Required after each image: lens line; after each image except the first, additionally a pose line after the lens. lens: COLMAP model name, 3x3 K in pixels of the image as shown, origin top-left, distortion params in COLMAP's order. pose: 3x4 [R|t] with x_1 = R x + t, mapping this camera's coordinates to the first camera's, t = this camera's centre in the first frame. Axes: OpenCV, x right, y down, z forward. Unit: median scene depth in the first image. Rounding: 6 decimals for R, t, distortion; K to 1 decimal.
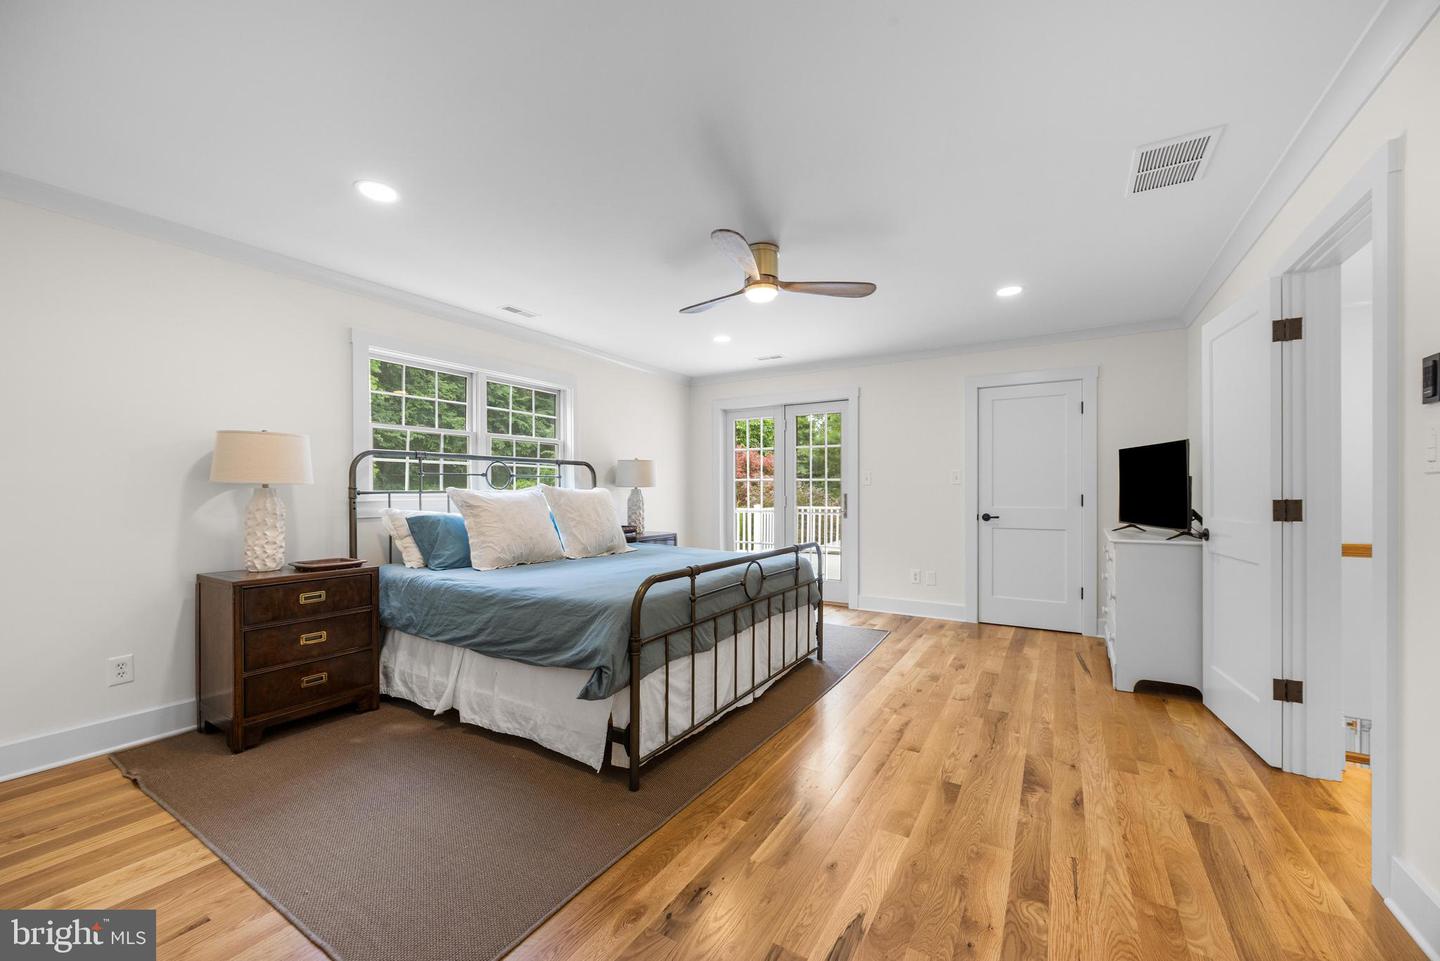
lens RADIAL K [[544.1, 0, 728.5], [0, 544.1, 488.9], [0, 0, 1]] dist [-0.000930, -0.000377]
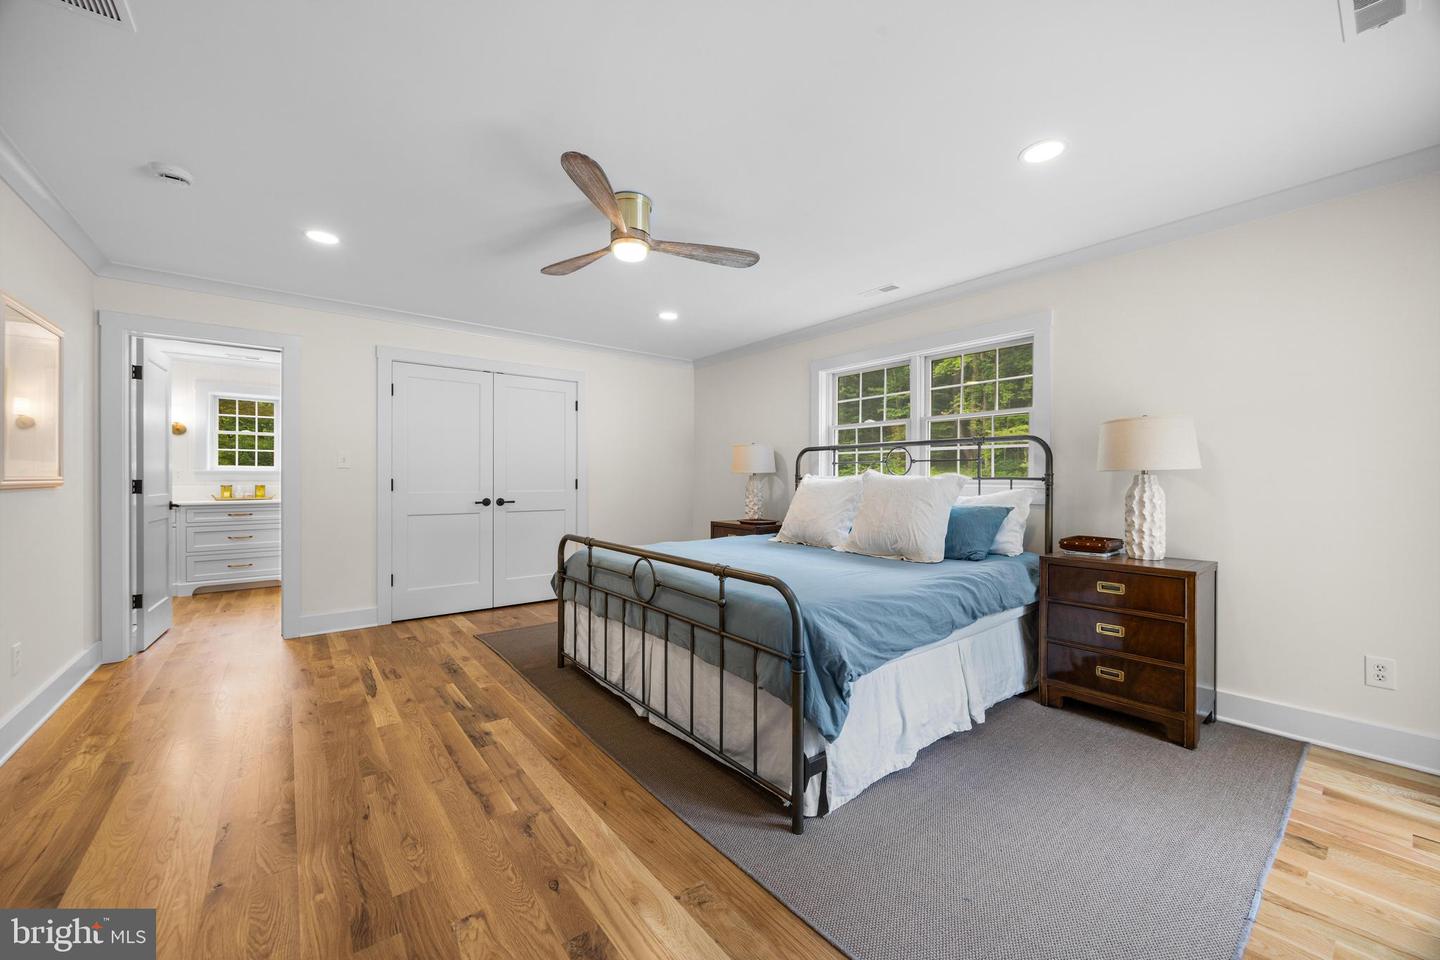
lens RADIAL K [[544.1, 0, 716.4], [0, 544.1, 477.3], [0, 0, 1]] dist [-0.000930, -0.000377]
pose [[-0.343519, 0.001771, -0.939144, 0.778538], [-0.002912, 0.999991, 0.002951, 0.001451], [0.939141, 0.003748, -0.343511, 1.335626]]
